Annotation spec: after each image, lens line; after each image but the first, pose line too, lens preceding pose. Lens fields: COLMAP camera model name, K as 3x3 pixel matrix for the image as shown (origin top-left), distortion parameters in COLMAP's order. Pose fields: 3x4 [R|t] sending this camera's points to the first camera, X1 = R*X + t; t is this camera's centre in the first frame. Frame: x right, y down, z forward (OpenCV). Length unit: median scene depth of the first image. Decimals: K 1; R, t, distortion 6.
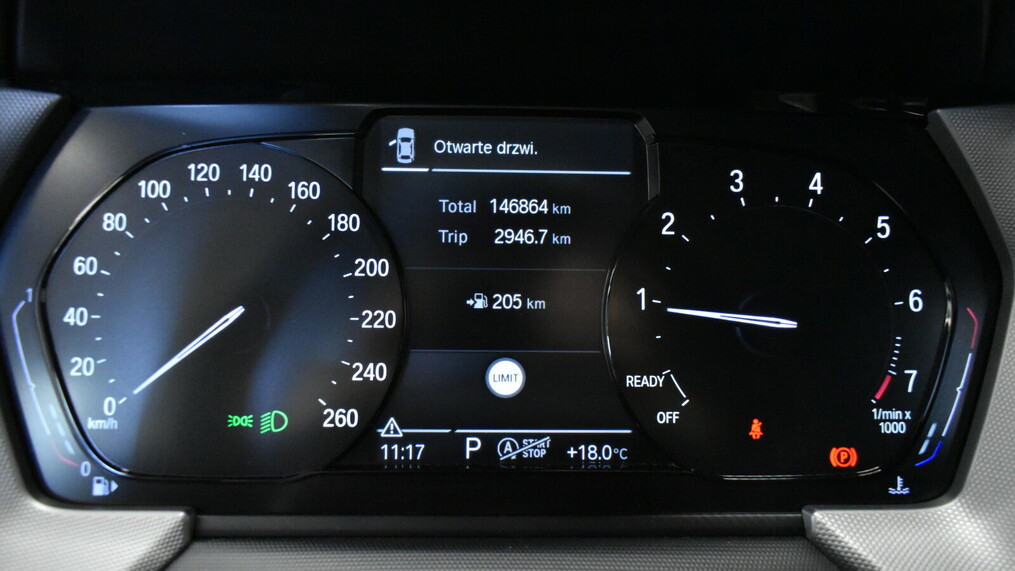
lens RADIAL K [[788.4, 0, 507.9], [0, 788.4, 281.6], [0, 0, 1]] dist [-0.016329, -0.003491]
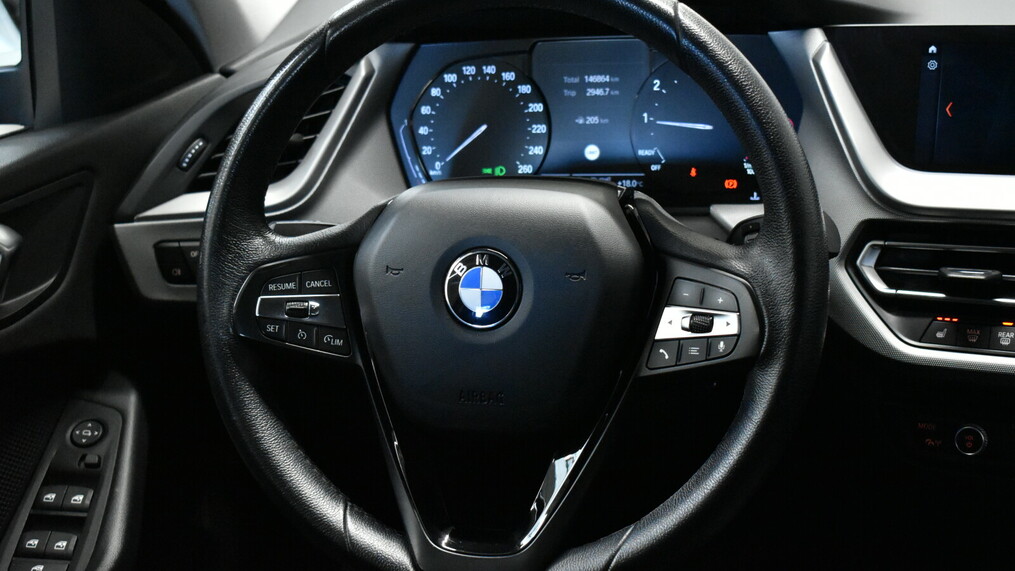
lens RADIAL K [[1610.7, 0, 510.7], [0, 1610.7, 285.3], [0, 0, 1]] dist [-0.025327, 0.000000]
pose [[0.946013, 0.010083, -0.323971, 1.363223], [0.038126, 0.989116, 0.142114, -0.183799], [0.321877, -0.146793, 0.935332, -3.735079]]
